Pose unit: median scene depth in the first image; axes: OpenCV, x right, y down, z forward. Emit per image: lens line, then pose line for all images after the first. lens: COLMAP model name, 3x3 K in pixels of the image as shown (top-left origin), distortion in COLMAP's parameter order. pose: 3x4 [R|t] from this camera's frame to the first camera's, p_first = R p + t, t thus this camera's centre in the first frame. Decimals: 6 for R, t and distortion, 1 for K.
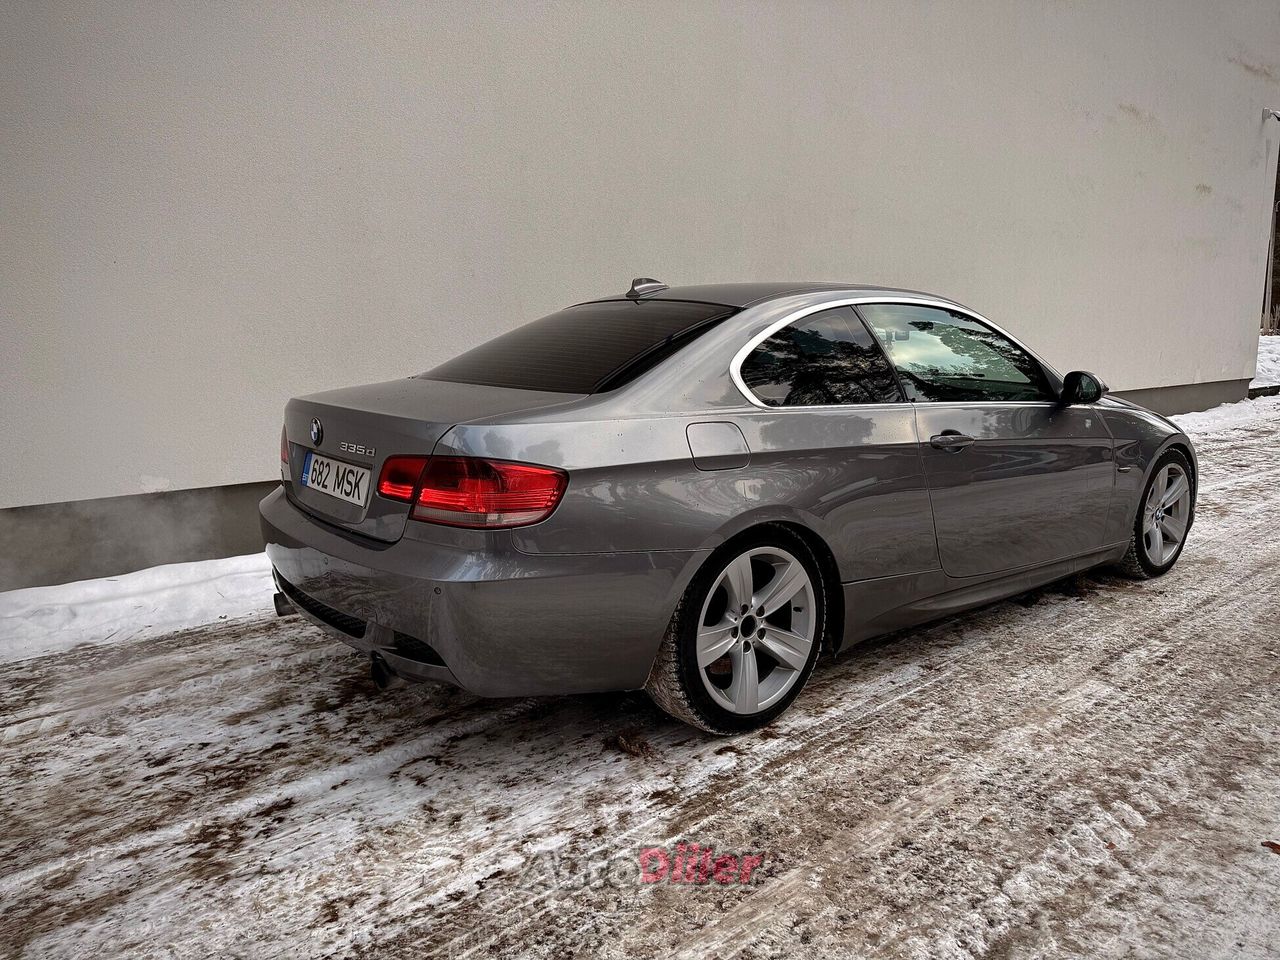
lens RADIAL K [[901.4, 0, 647.2], [0, 901.4, 477.3], [0, 0, 1]] dist [0.034986, -0.033621]
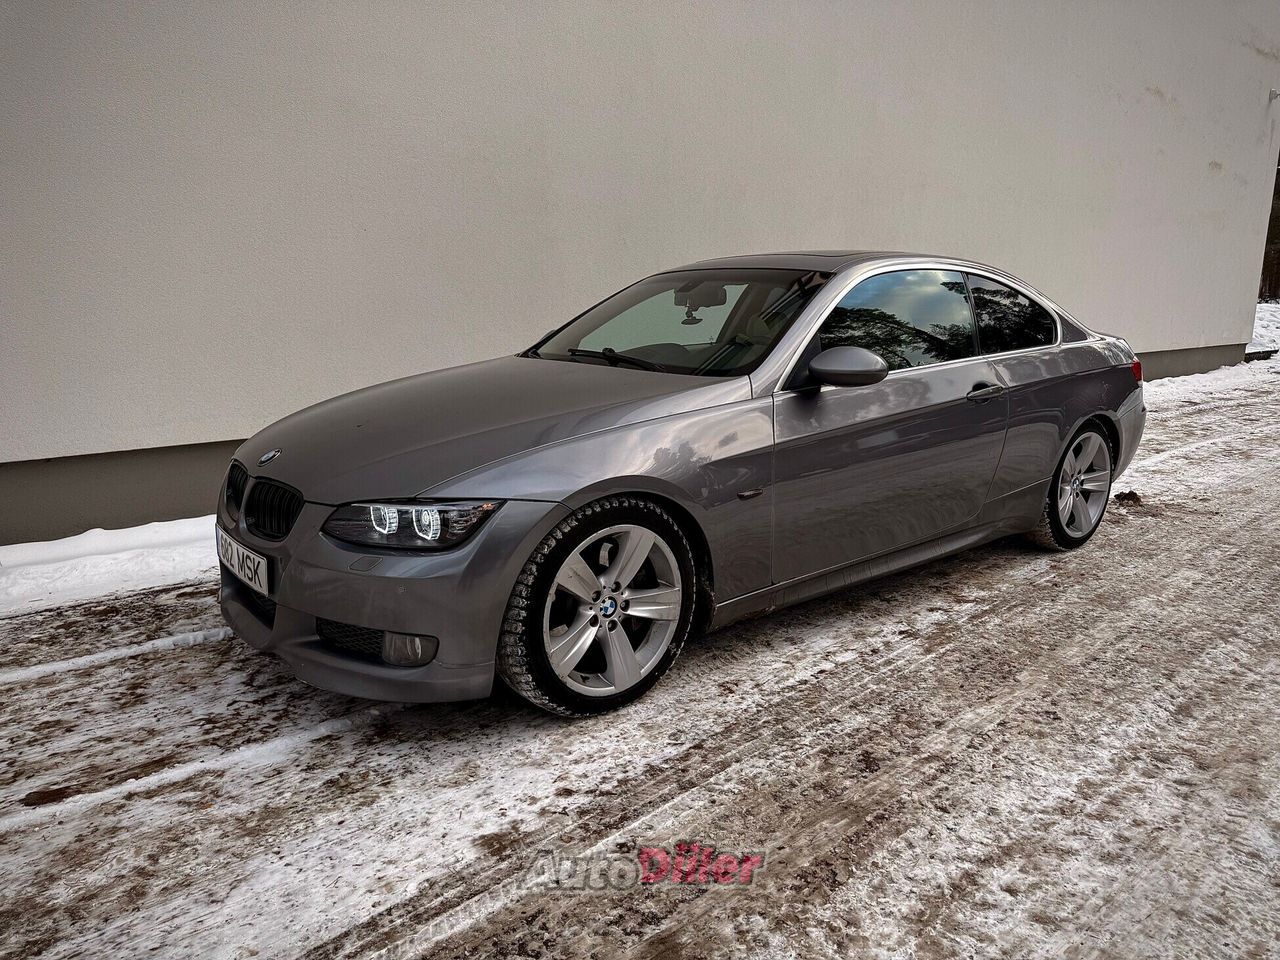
lens RADIAL K [[901.4, 0, 650.7], [0, 901.4, 475.7], [0, 0, 1]] dist [0.034986, -0.033621]
pose [[0.999571, 0.008215, 0.028114, -0.361098], [-0.009371, 0.999106, 0.041217, 0.051323], [-0.027751, -0.041462, 0.998755, -0.311965]]
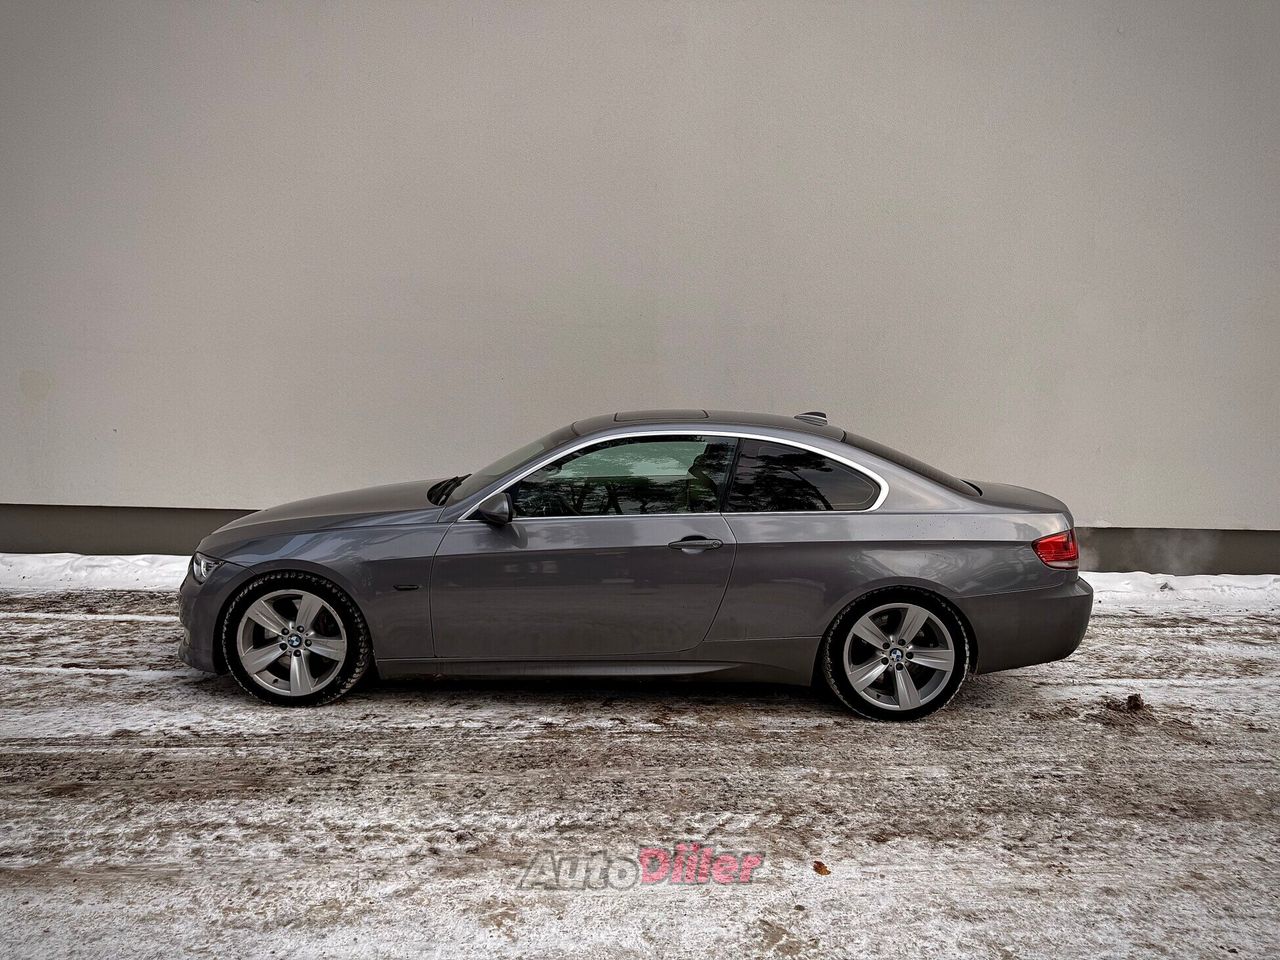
lens RADIAL K [[901.4, 0, 630.8], [0, 901.4, 466.1], [0, 0, 1]] dist [0.034986, -0.033621]
pose [[0.782344, 0.091032, -0.616159, 1.008926], [-0.120602, 0.992680, -0.006471, -0.128610], [0.611059, 0.079372, 0.787595, -0.265100]]
